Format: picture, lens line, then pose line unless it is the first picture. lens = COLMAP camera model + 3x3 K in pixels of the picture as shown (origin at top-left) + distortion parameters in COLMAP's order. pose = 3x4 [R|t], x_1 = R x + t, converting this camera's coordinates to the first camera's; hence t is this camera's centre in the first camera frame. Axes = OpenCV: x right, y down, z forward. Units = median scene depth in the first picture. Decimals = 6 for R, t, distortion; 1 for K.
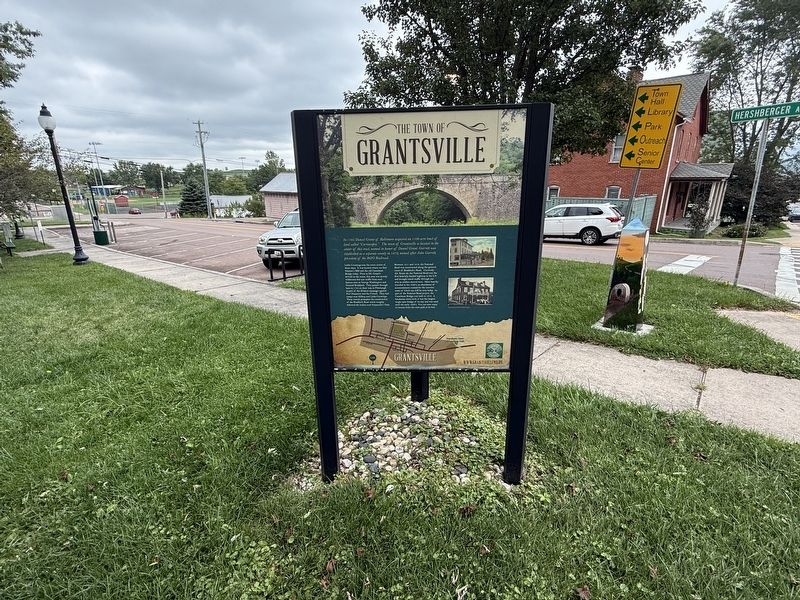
lens RADIAL K [[398.2, 0, 397.8], [0, 398.2, 299.9], [0, 0, 1]] dist [-0.000466, 0.000977]
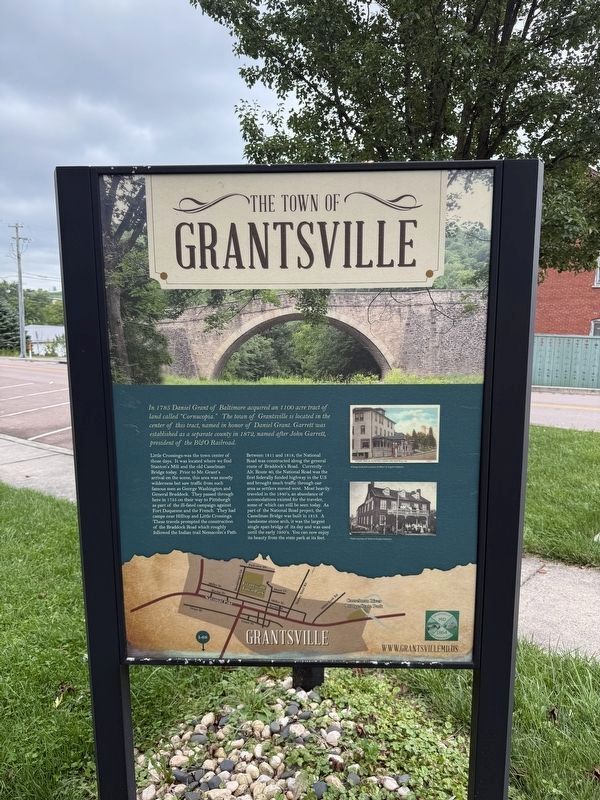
lens RADIAL K [[573.6, 0, 299.8], [0, 573.6, 400.2], [0, 0, 1]] dist [0.046577, -0.052014]
pose [[0.999891, 0.010627, 0.010274, 0.051059], [-0.009170, 0.991111, -0.132721, -0.058944], [-0.011593, 0.132613, 0.991100, 0.234938]]
